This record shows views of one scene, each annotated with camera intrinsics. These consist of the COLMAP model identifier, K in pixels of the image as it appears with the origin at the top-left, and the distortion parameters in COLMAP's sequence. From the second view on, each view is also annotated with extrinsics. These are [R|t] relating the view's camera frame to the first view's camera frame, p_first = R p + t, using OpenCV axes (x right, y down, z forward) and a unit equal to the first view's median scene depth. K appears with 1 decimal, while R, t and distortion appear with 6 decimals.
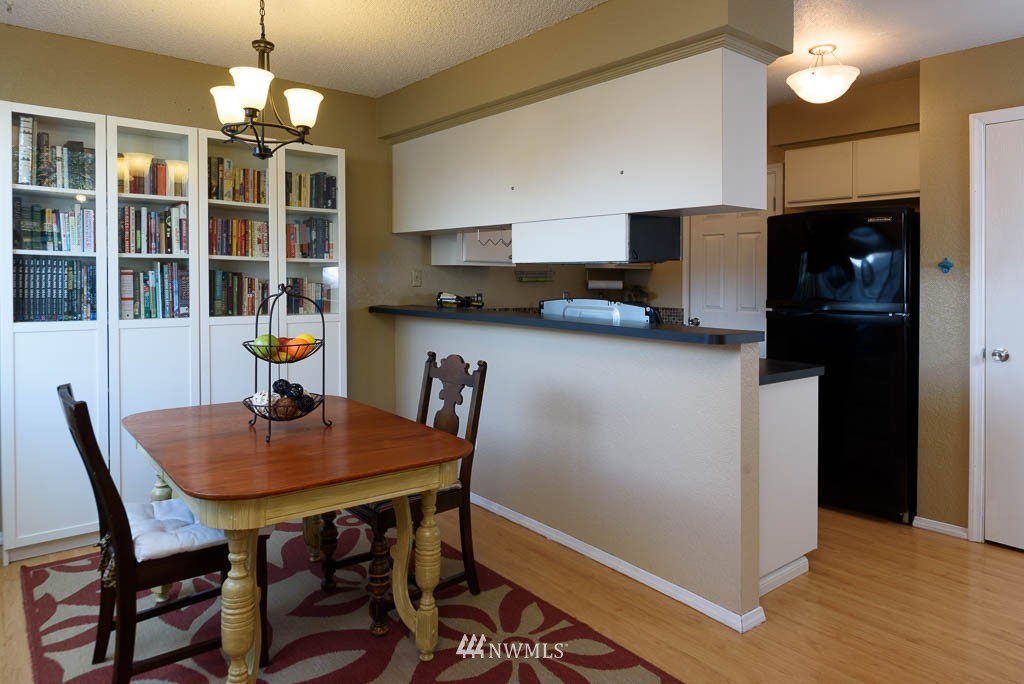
lens RADIAL K [[660.5, 0, 510.5], [0, 660.5, 343.2], [0, 0, 1]] dist [-0.003301, -0.001851]
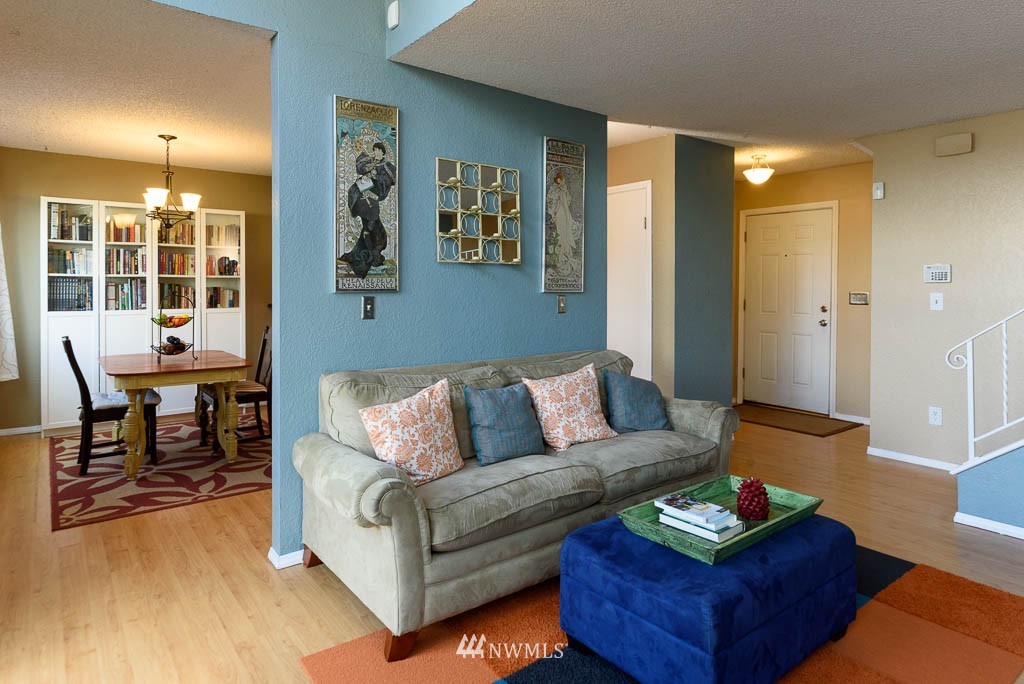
lens RADIAL K [[606.7, 0, 515.4], [0, 606.7, 333.0], [0, 0, 1]] dist [0.003202, 0.001092]
pose [[0.999726, -0.007749, -0.022087, 0.571384], [0.007356, 0.999814, -0.017822, 0.064053], [0.022221, 0.017655, 0.999597, -0.653376]]
